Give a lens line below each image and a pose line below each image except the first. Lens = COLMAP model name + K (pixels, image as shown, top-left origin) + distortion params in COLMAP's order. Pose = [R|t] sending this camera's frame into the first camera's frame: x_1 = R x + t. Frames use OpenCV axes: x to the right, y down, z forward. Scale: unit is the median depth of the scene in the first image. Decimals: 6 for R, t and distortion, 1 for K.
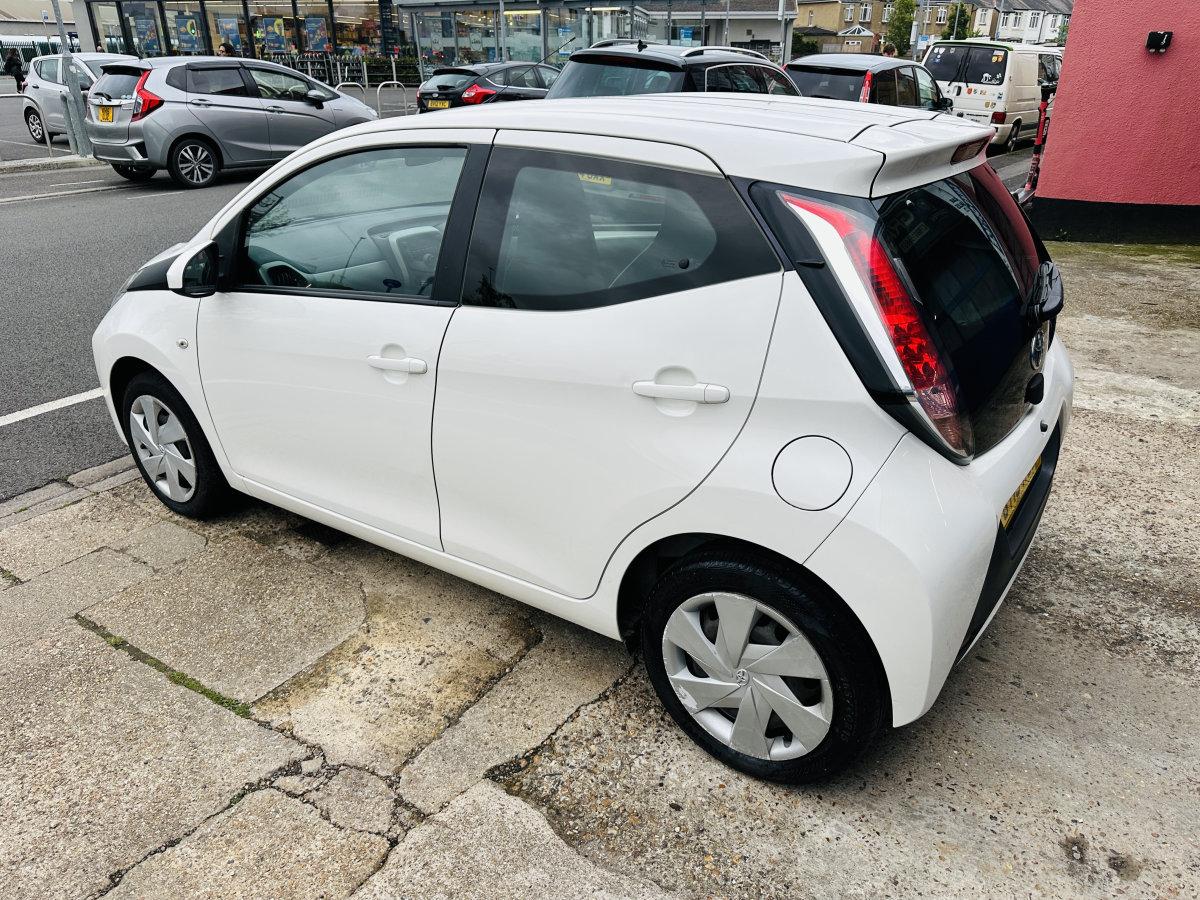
lens RADIAL K [[848.3, 0, 595.1], [0, 848.3, 449.3], [0, 0, 1]] dist [0.027822, -0.034277]
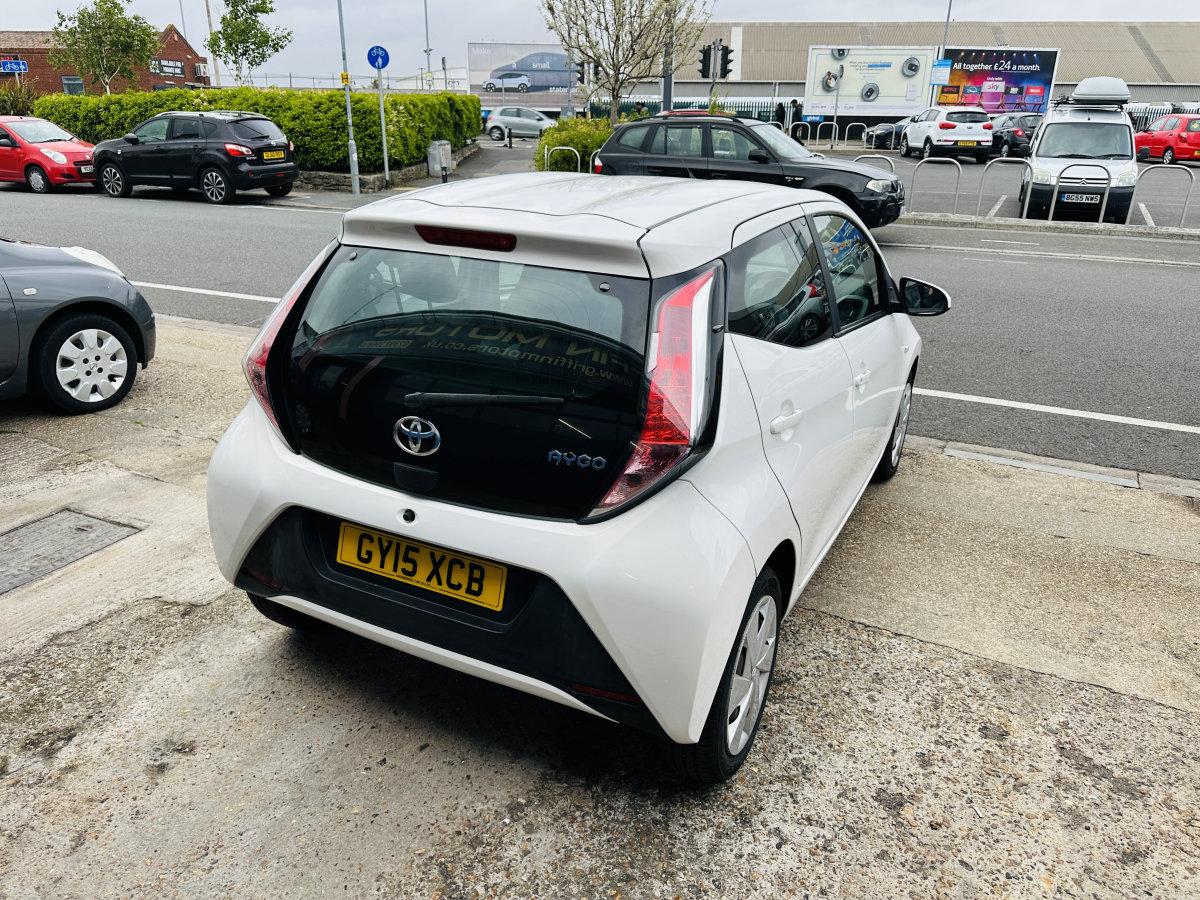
lens RADIAL K [[848.3, 0, 599.1], [0, 848.3, 451.7], [0, 0, 1]] dist [0.027822, -0.034277]
pose [[0.131760, 0.365395, -0.921480, 1.155079], [-0.427112, 0.859797, 0.279864, -0.370638], [0.894547, 0.356700, 0.269351, 0.733198]]
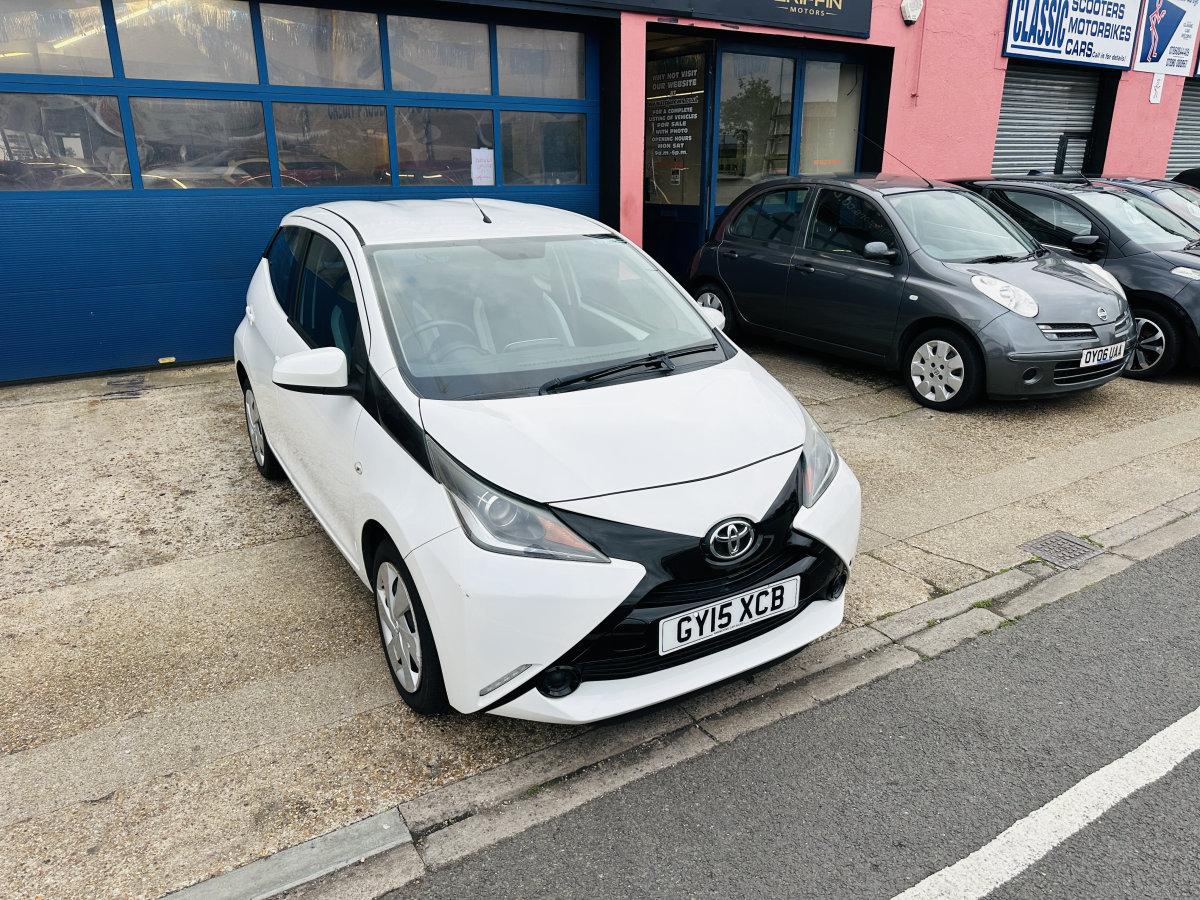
lens RADIAL K [[848.3, 0, 601.9], [0, 848.3, 459.9], [0, 0, 1]] dist [0.027822, -0.034277]
pose [[-0.914865, -0.130546, 0.382073, -0.855273], [0.171938, 0.730235, 0.661207, -0.991469], [-0.365321, 0.670608, -0.645621, 2.092207]]
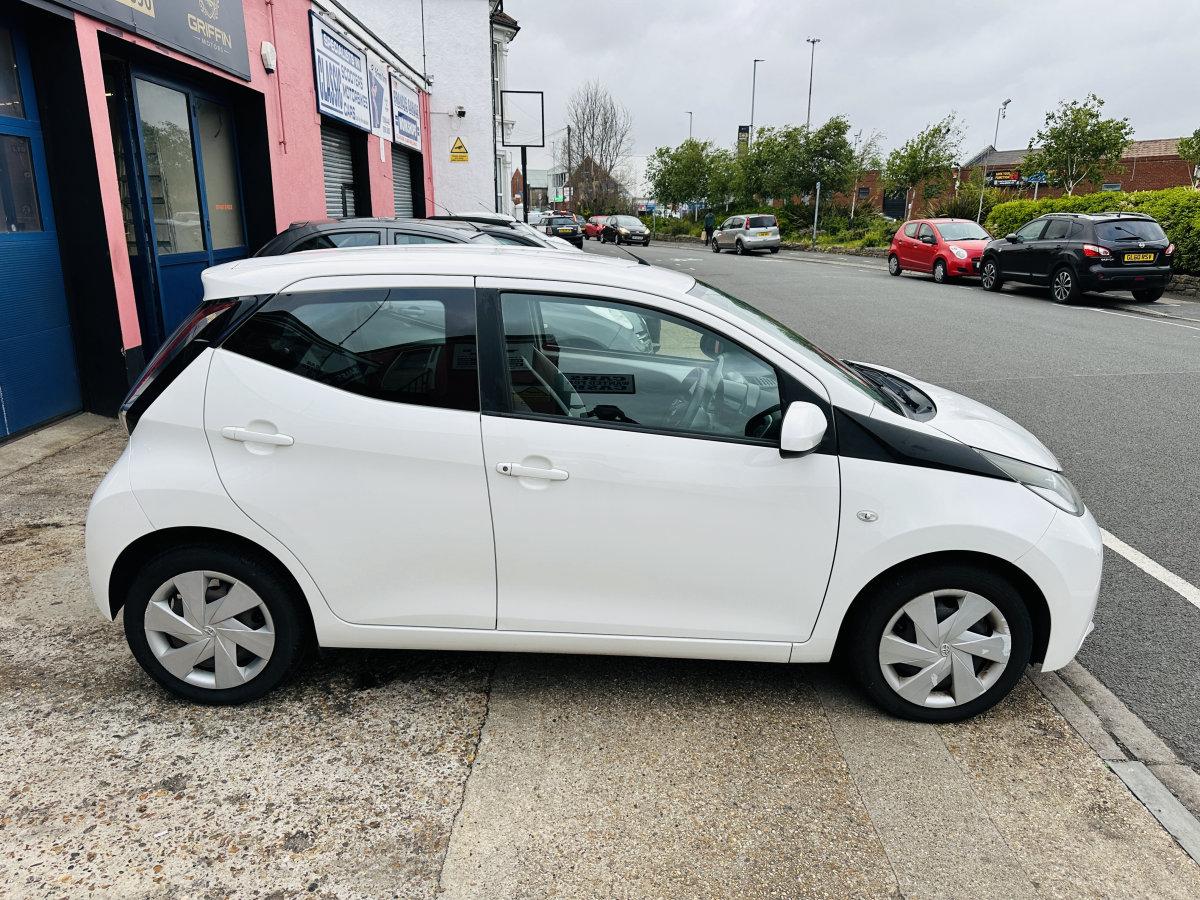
lens RADIAL K [[848.3, 0, 599.8], [0, 848.3, 446.6], [0, 0, 1]] dist [0.027822, -0.034277]
pose [[-0.825204, 0.146136, -0.545603, 0.614526], [-0.240957, 0.782569, 0.574044, -0.897799], [0.510860, 0.605170, -0.610567, 1.925673]]
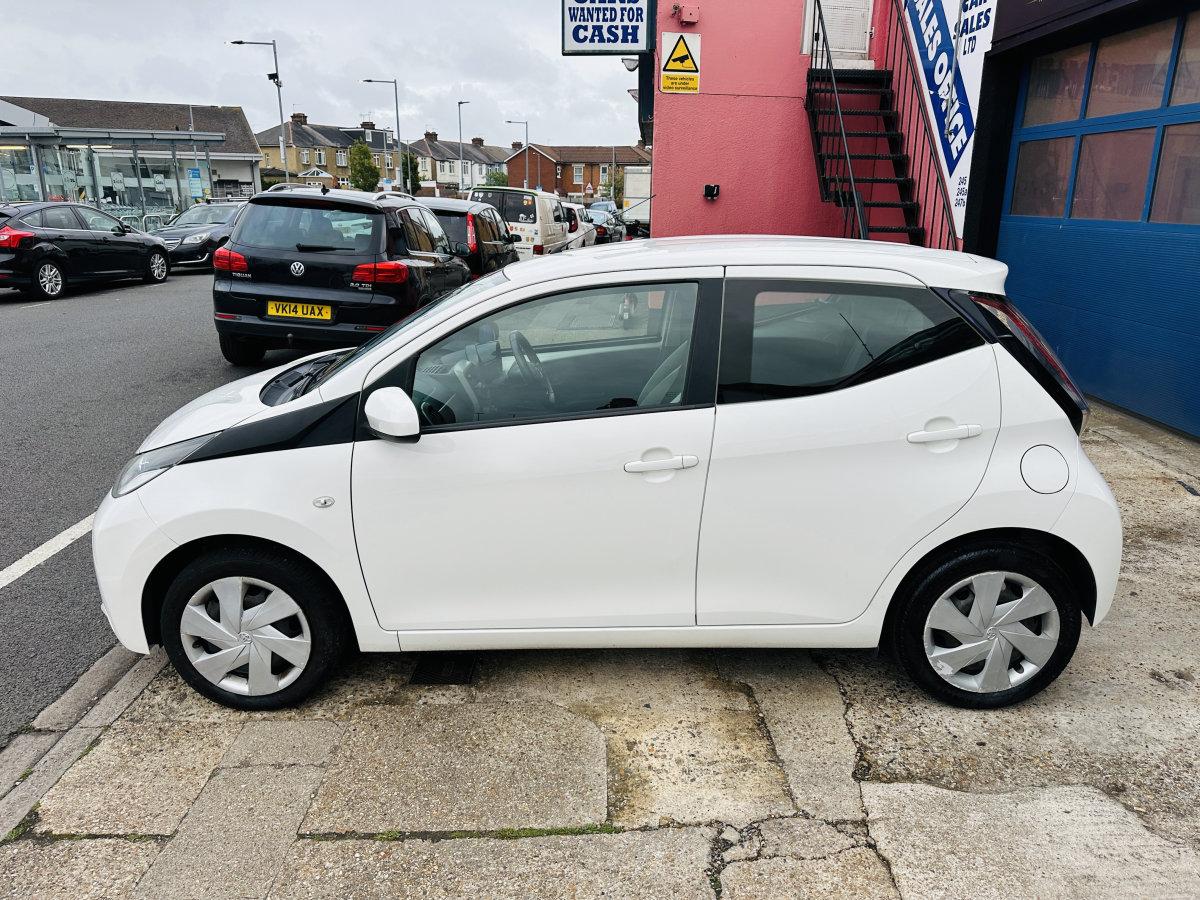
lens RADIAL K [[848.3, 0, 593.9], [0, 848.3, 448.6], [0, 0, 1]] dist [0.027822, -0.034277]
pose [[0.831238, -0.151603, 0.534845, -0.778764], [0.226536, 0.970966, -0.076853, -0.046748], [-0.507665, 0.185045, 0.841448, 0.074872]]
